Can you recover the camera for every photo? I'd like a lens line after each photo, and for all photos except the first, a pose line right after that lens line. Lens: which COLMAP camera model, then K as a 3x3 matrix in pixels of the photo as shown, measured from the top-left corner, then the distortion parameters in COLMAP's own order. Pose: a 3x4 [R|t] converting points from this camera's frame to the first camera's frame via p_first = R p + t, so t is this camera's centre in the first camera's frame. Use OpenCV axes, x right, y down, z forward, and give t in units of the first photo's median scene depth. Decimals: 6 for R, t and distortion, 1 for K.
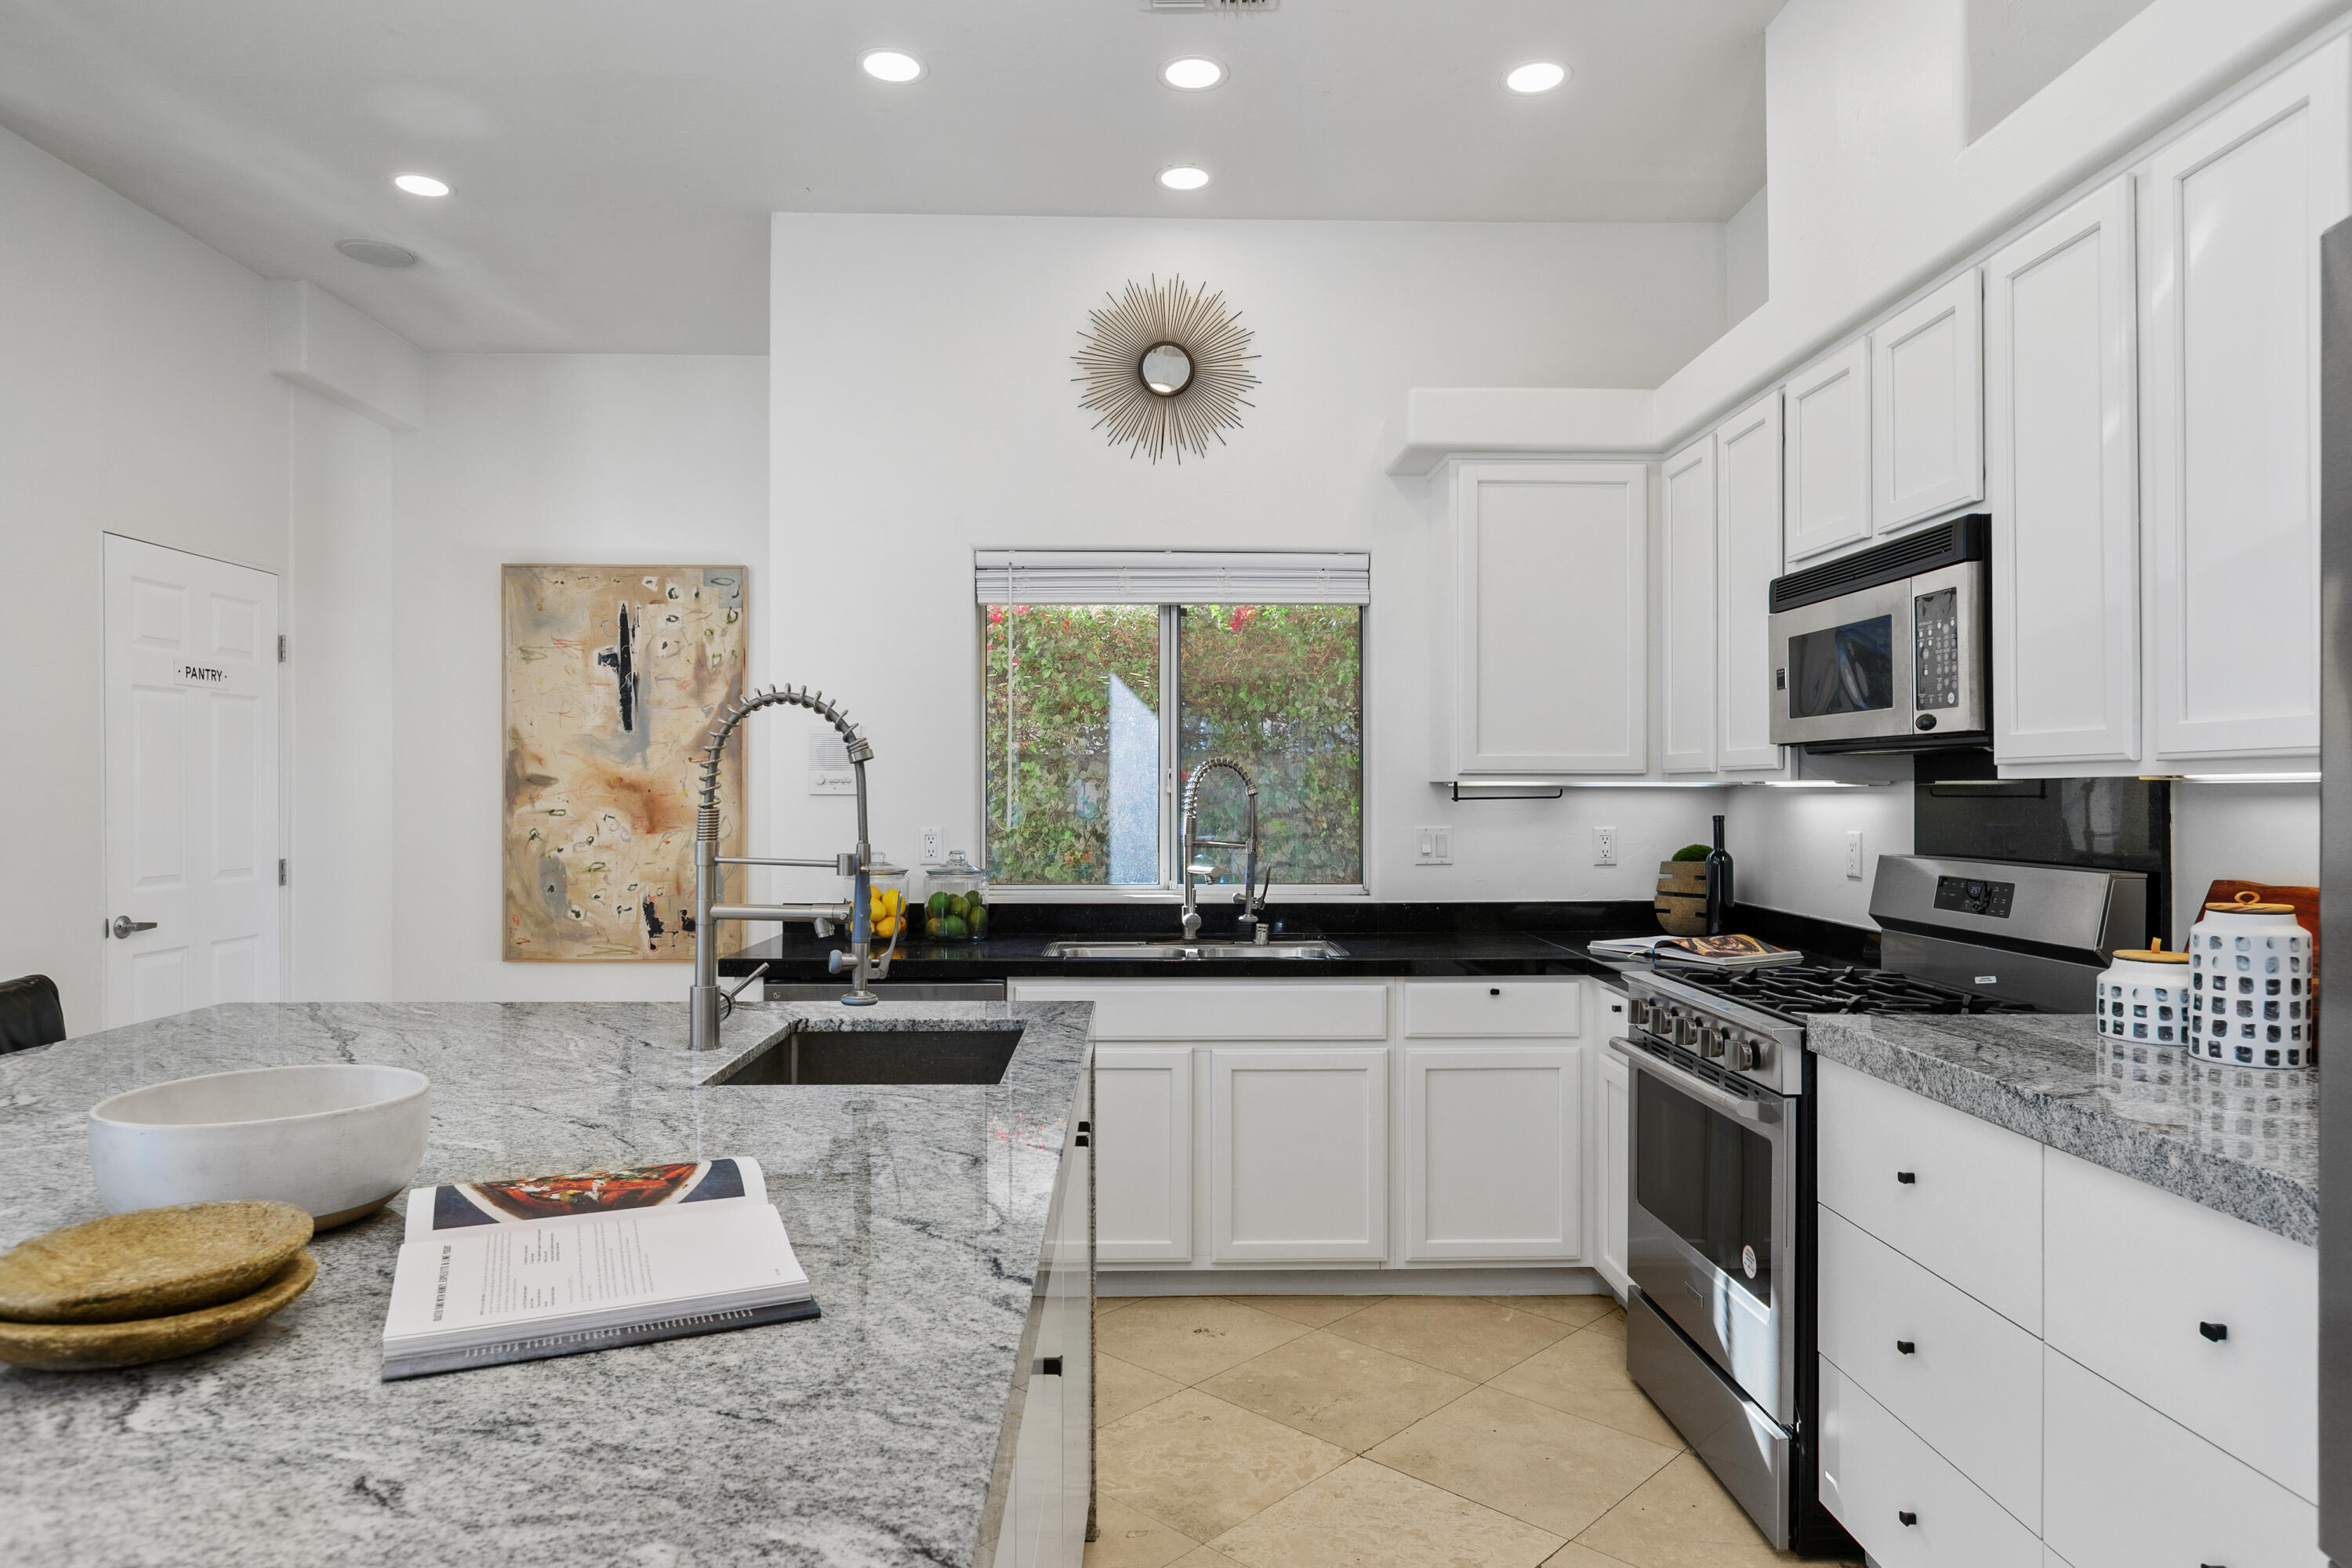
lens RADIAL K [[1415.7, 0, 1170.5], [0, 1415.7, 784.9], [0, 0, 1]] dist [0.005055, -0.001110]
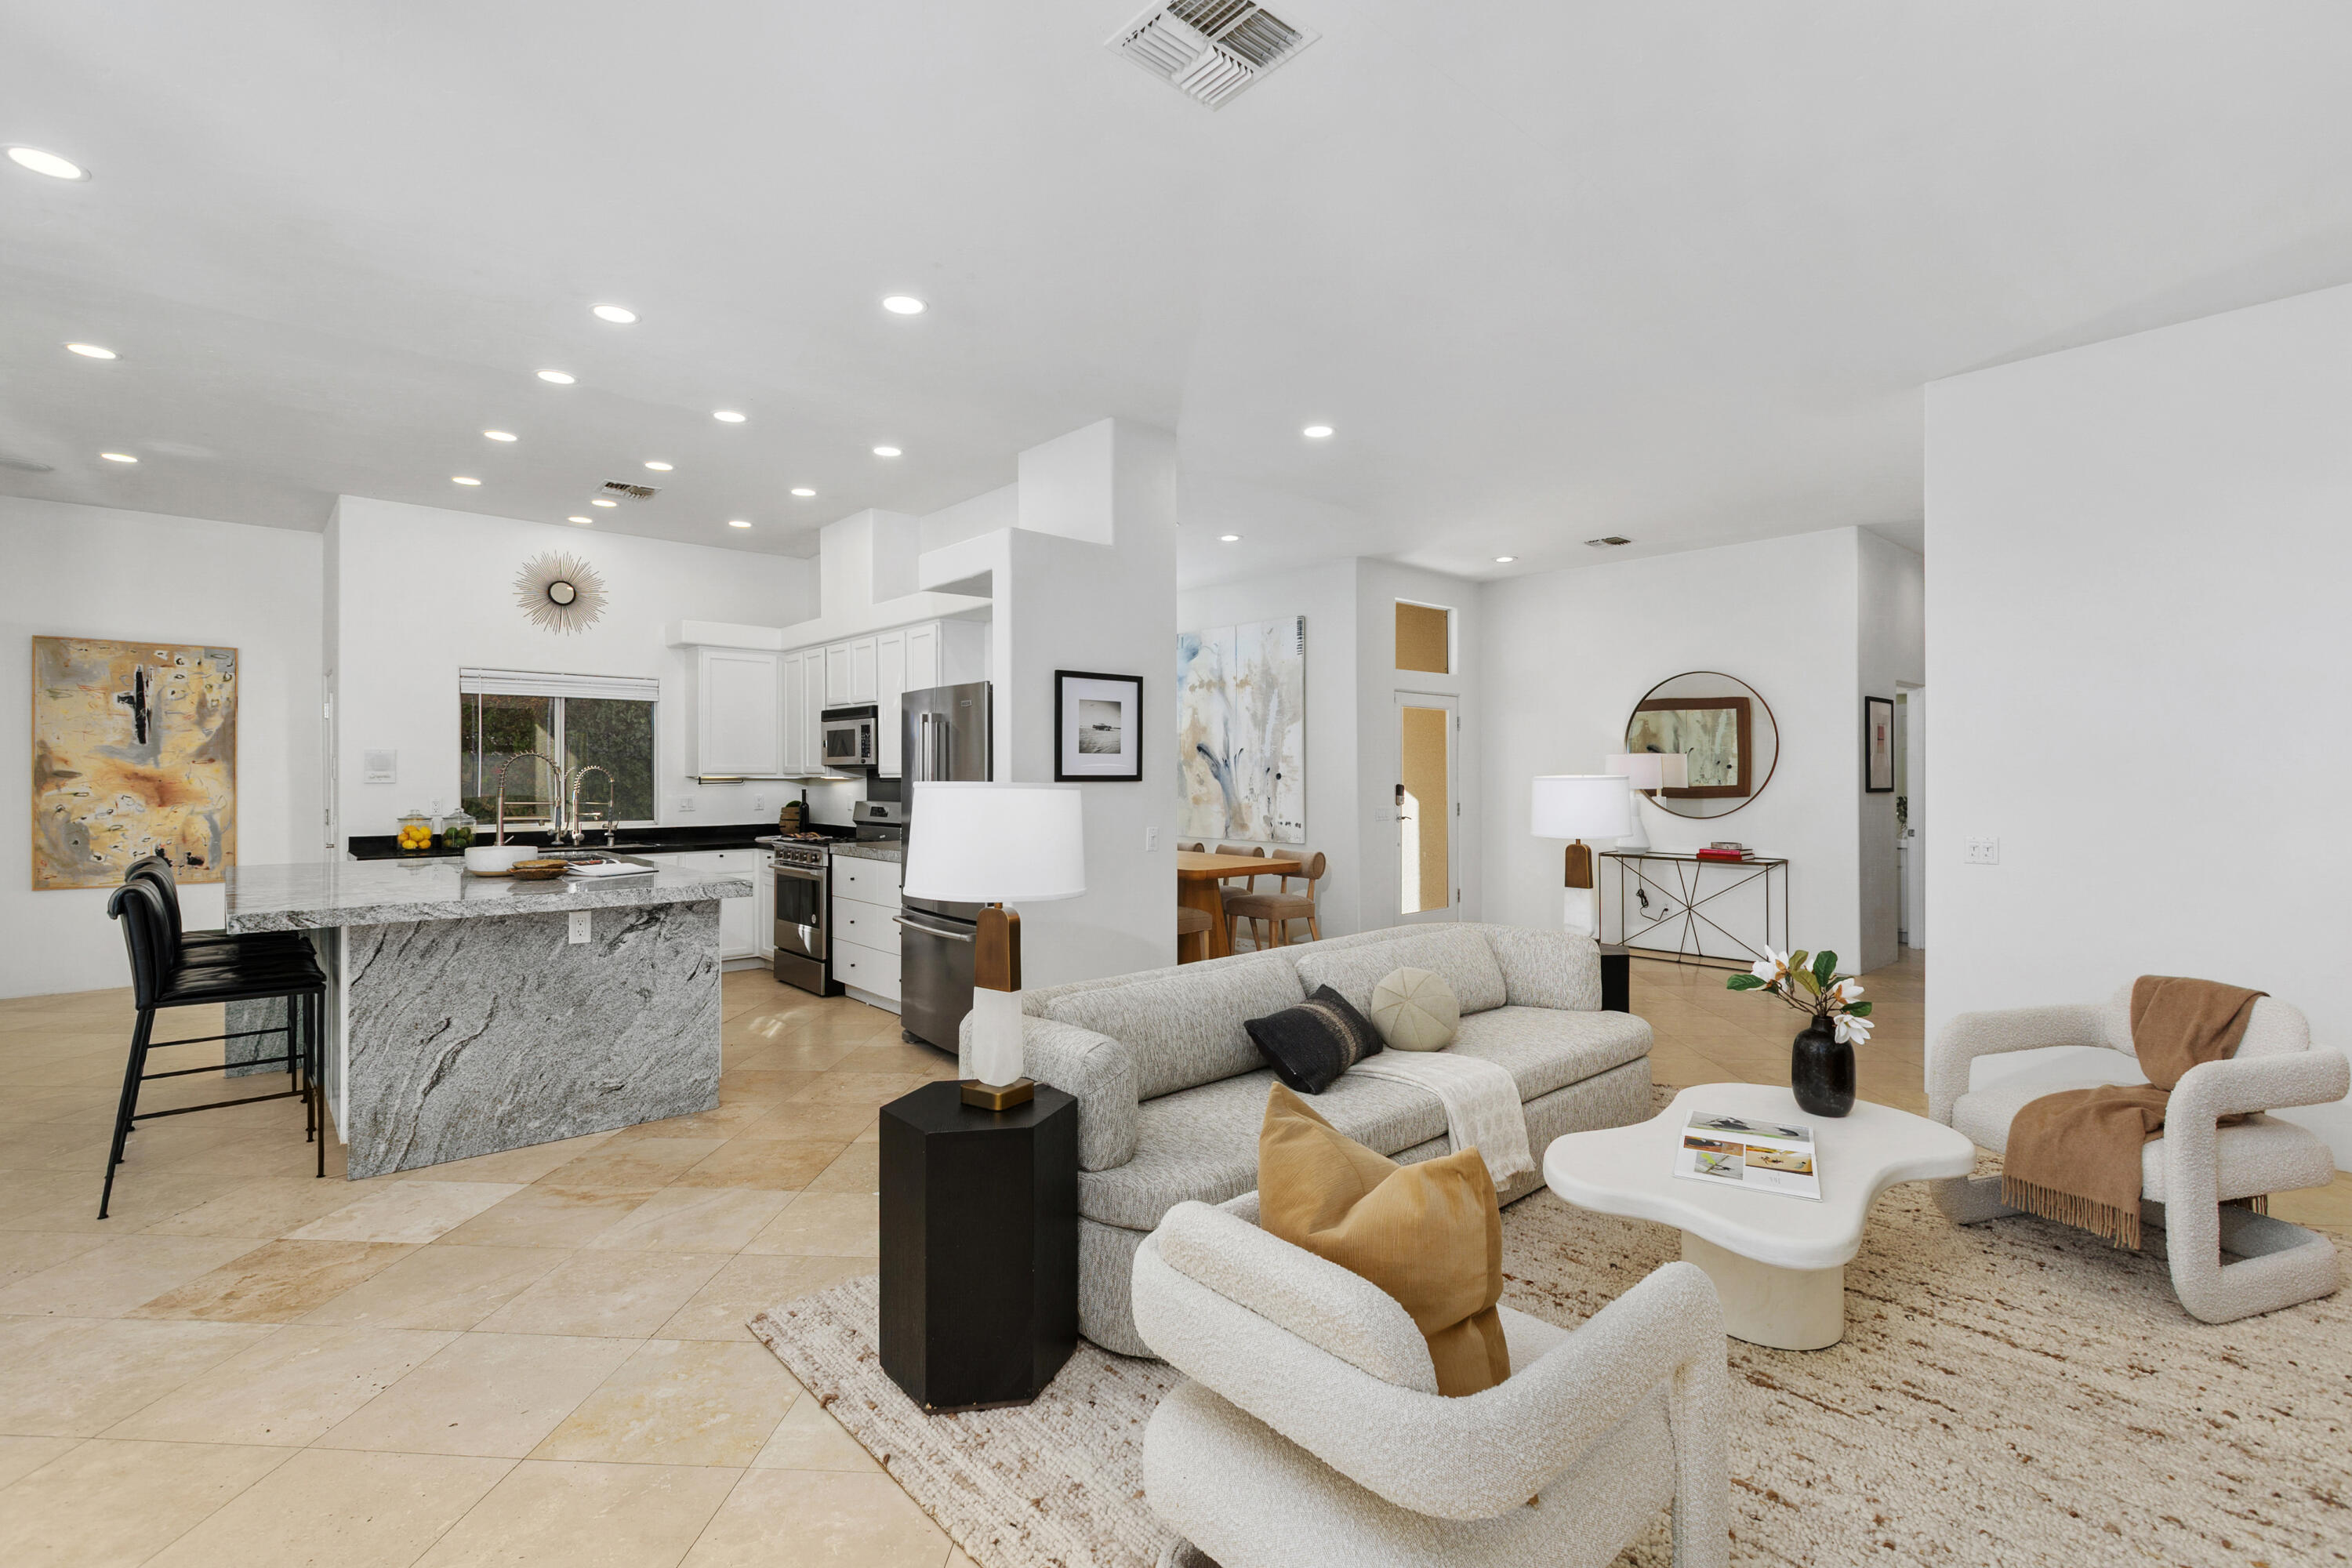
lens RADIAL K [[1074.4, 0, 1175.5], [0, 1074.4, 776.1], [0, 0, 1]] dist [0.003108, 0.000444]
pose [[0.759114, 0.001202, 0.650956, -0.289060], [-0.002764, 0.999995, 0.001377, -0.006285], [-0.650952, -0.002845, 0.759114, -0.717986]]
